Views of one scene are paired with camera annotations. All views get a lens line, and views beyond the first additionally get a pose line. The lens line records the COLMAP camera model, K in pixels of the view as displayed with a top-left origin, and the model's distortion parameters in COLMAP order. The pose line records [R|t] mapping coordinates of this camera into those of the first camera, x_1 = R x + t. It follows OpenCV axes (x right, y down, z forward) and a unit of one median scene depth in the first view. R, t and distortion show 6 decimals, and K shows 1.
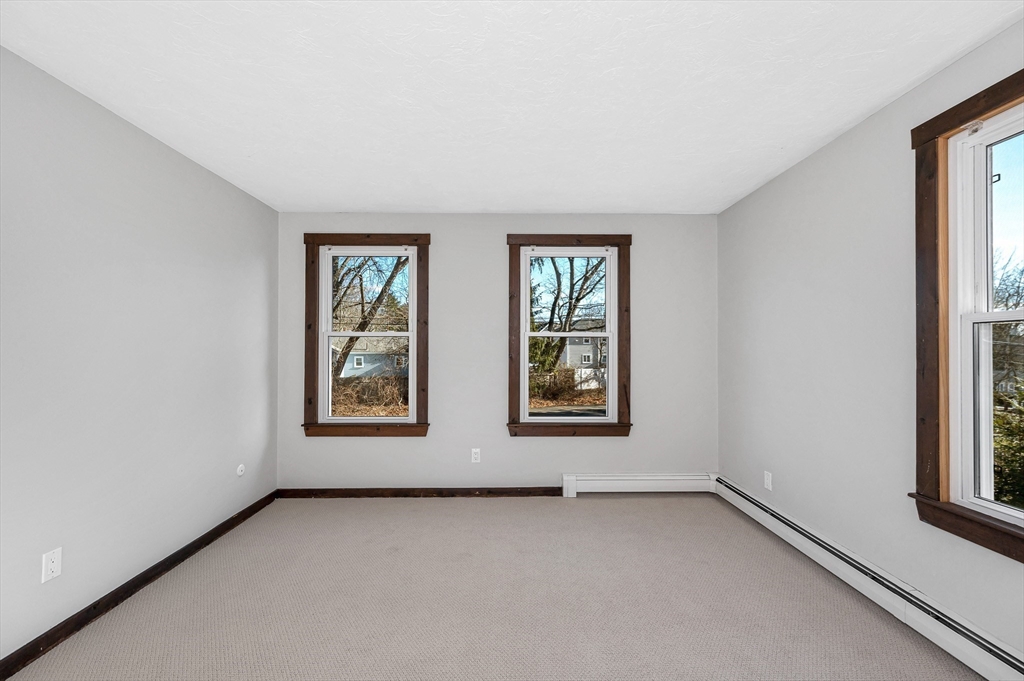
lens RADIAL K [[426.8, 0, 513.9], [0, 426.8, 348.6], [0, 0, 1]] dist [-0.002582, 0.000024]
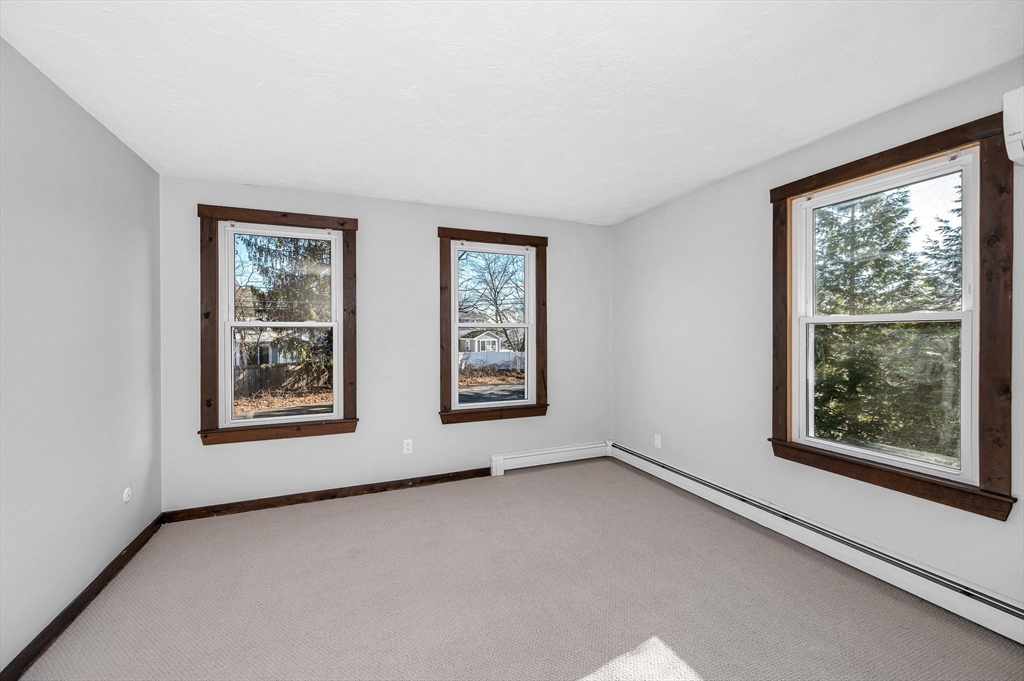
lens RADIAL K [[426.8, 0, 505.1], [0, 426.8, 336.2], [0, 0, 1]] dist [-0.002582, 0.000024]
pose [[0.925522, -0.007612, 0.378617, -0.256347], [0.003610, 0.999930, 0.011279, -0.017866], [-0.378676, -0.009073, 0.925485, -0.006578]]
